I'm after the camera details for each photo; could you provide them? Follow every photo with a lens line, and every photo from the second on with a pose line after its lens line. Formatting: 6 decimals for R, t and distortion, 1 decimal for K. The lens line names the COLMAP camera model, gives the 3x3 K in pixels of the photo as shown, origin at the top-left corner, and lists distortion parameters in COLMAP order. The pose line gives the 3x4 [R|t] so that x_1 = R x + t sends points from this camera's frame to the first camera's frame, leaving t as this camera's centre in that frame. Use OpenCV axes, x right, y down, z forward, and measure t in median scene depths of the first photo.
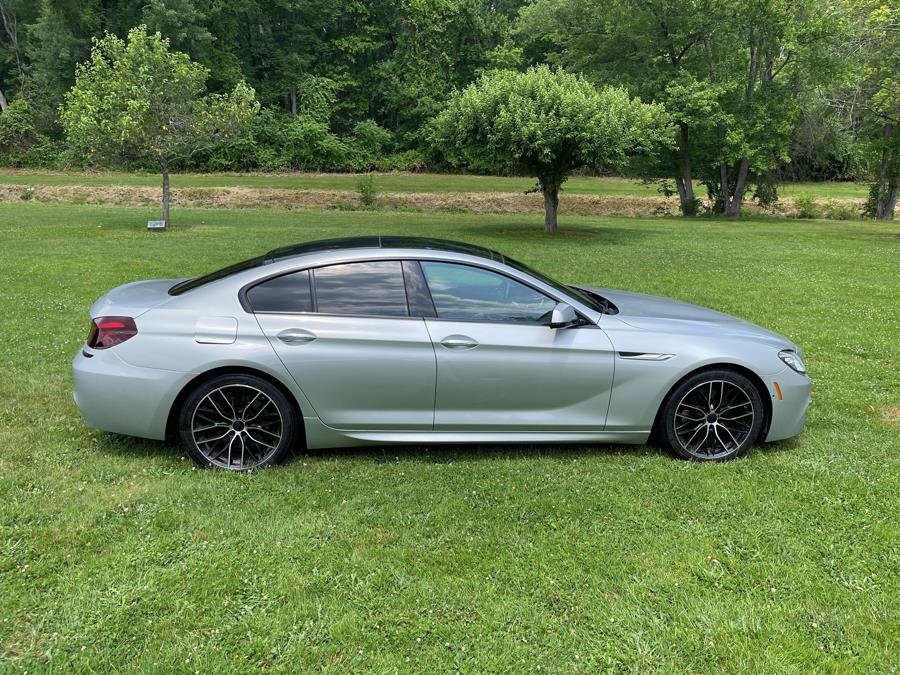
lens RADIAL K [[695.4, 0, 465.1], [0, 695.4, 333.7], [0, 0, 1]] dist [0.079578, -0.113749]
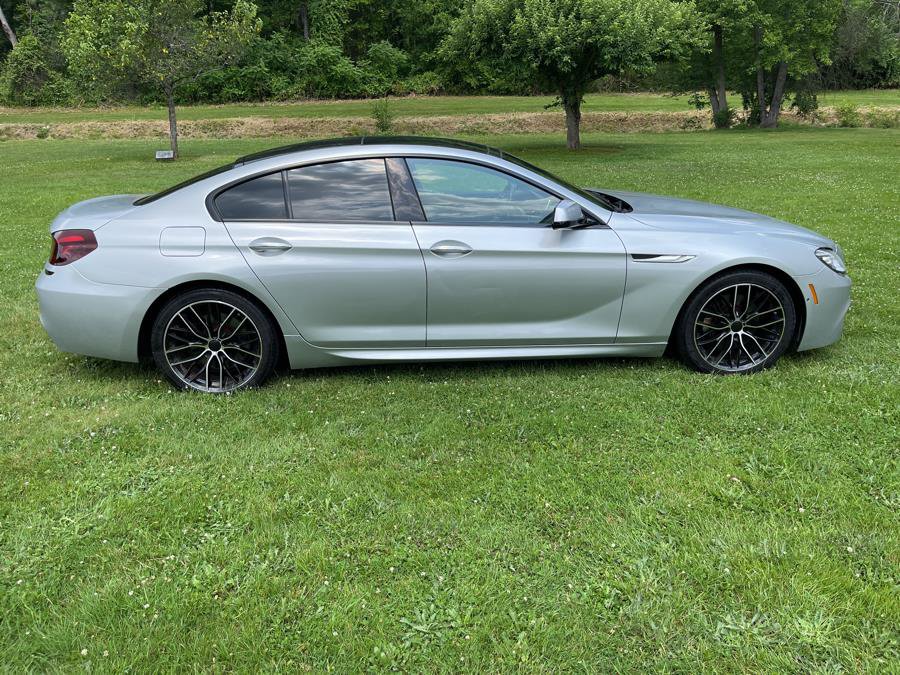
lens RADIAL K [[695.4, 0, 459.5], [0, 695.4, 341.8], [0, 0, 1]] dist [0.079578, -0.113749]
pose [[0.998604, -0.022915, -0.047601, 0.039987], [0.027965, 0.993724, 0.108305, 0.032949], [0.044821, -0.109485, 0.992977, 0.090882]]
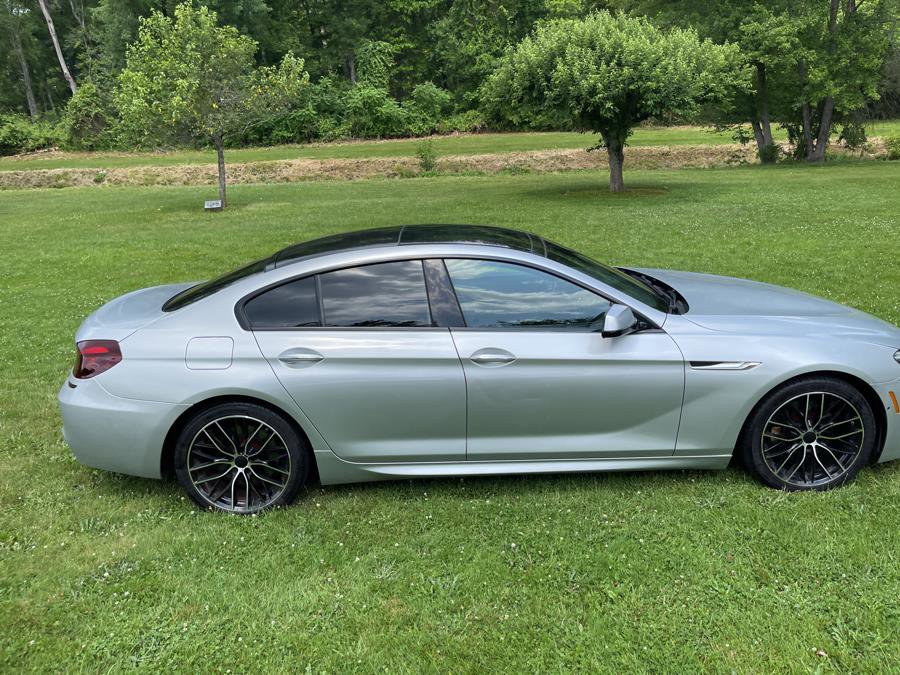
lens RADIAL K [[695.4, 0, 470.0], [0, 695.4, 326.8], [0, 0, 1]] dist [0.079578, -0.113749]
pose [[0.995052, -0.033021, -0.093704, 0.041512], [0.037366, 0.998288, 0.045001, -0.058658], [0.092057, -0.048280, 0.994583, 0.160337]]
